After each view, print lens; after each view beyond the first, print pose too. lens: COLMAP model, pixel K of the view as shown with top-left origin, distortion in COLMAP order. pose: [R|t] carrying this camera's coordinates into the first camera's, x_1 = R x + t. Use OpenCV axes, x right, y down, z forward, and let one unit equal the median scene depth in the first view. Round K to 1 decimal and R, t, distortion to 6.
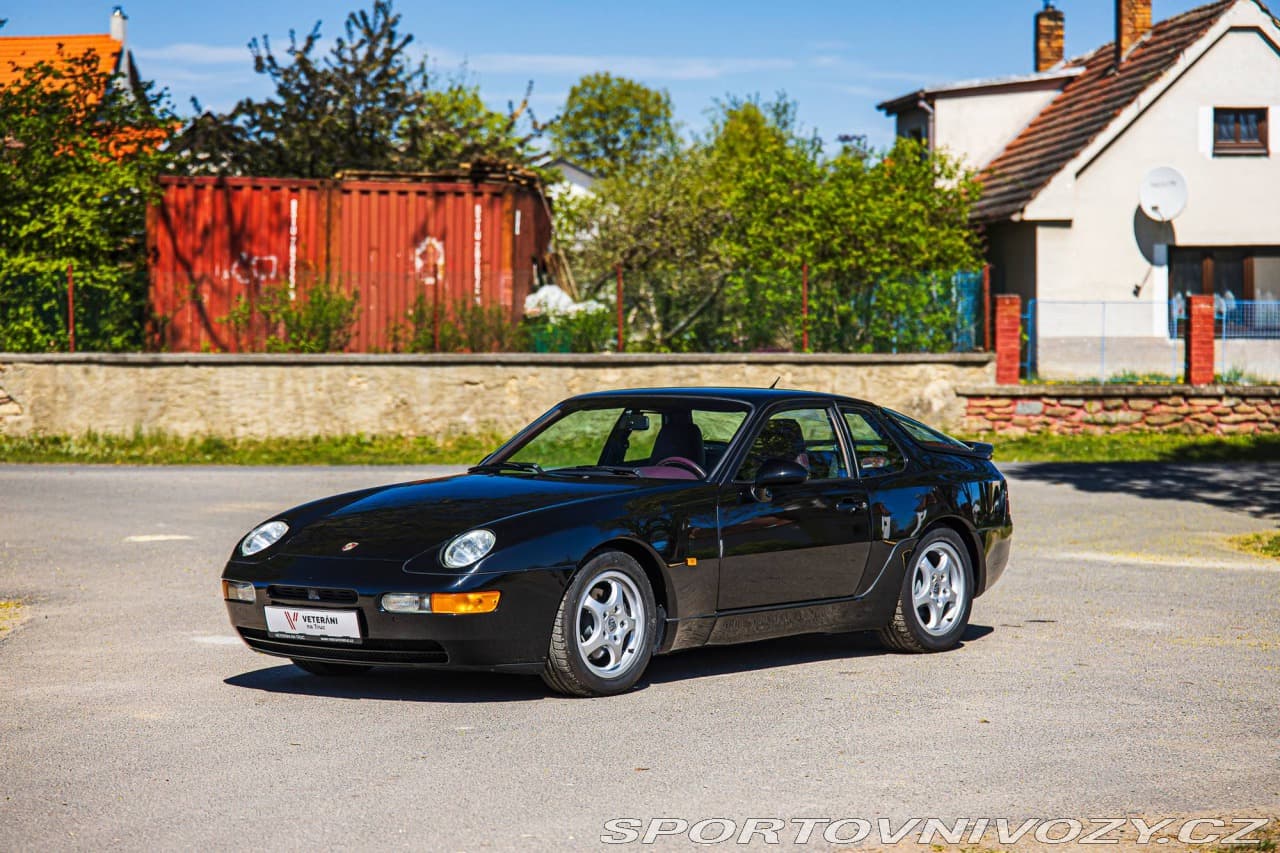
lens RADIAL K [[3779.3, 0, 689.1], [0, 3779.3, 424.1], [0, 0, 1]] dist [0.081339, -2.612887]
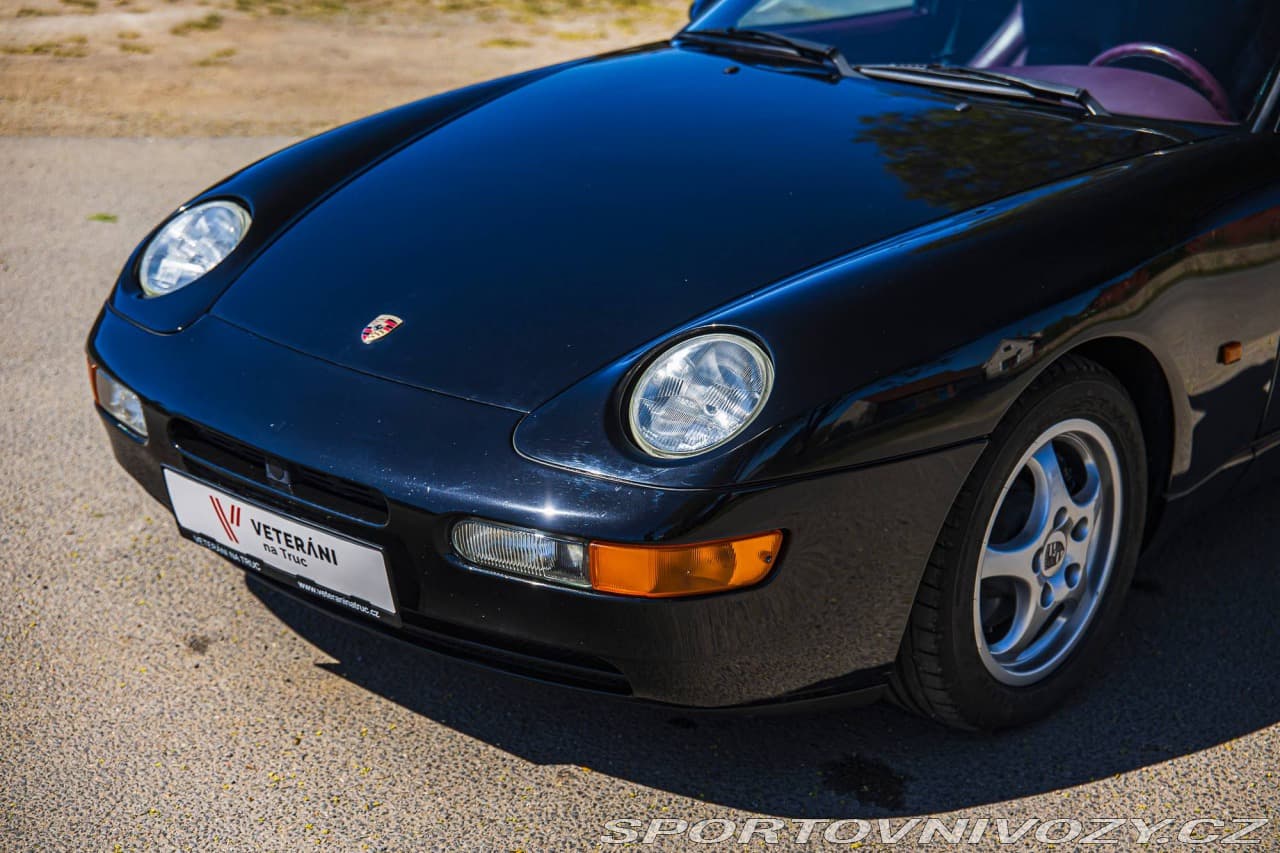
lens RADIAL K [[4126.0, 0, 639.7], [0, 4126.0, 428.3], [0, 0, 1]] dist [0.018493, -1.167332]
pose [[0.999297, 0.006722, -0.036883, -0.039385], [-0.001719, 0.990976, 0.134028, -0.012919], [0.037451, -0.133870, 0.990291, 0.490224]]
